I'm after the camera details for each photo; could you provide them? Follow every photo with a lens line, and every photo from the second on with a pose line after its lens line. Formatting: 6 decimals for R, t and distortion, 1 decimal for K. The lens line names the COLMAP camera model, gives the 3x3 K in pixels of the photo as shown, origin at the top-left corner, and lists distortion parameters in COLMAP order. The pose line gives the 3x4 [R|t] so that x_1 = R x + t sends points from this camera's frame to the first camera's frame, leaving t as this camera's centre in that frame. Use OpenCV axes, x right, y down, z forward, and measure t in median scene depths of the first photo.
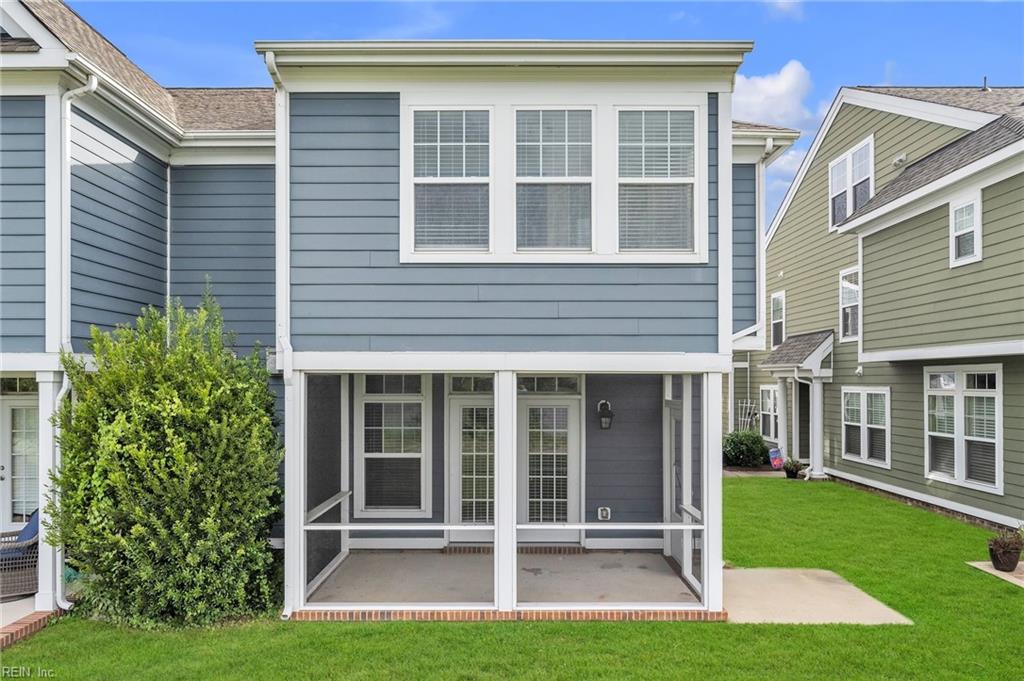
lens RADIAL K [[717.4, 0, 511.0], [0, 717.4, 378.7], [0, 0, 1]] dist [-0.012207, -0.006480]
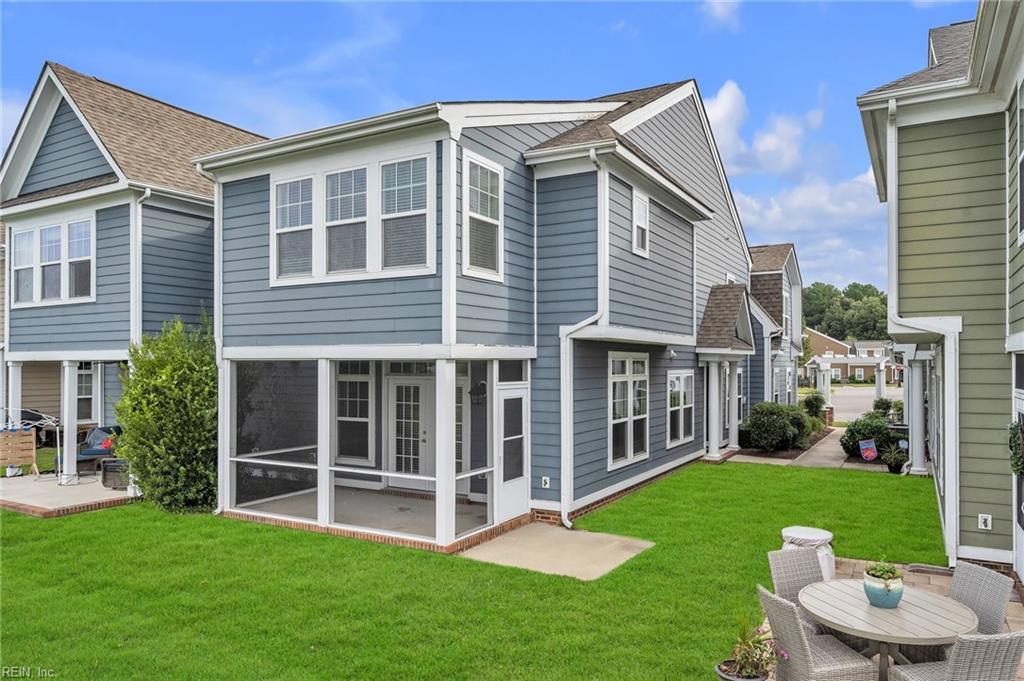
lens RADIAL K [[692.6, 0, 513.2], [0, 692.6, 362.4], [0, 0, 1]] dist [-0.000526, -0.000130]
pose [[0.866950, -0.001915, -0.498391, 1.008987], [0.000674, 0.999996, -0.002670, 0.001087], [0.498395, 0.001979, 0.866948, -0.009227]]
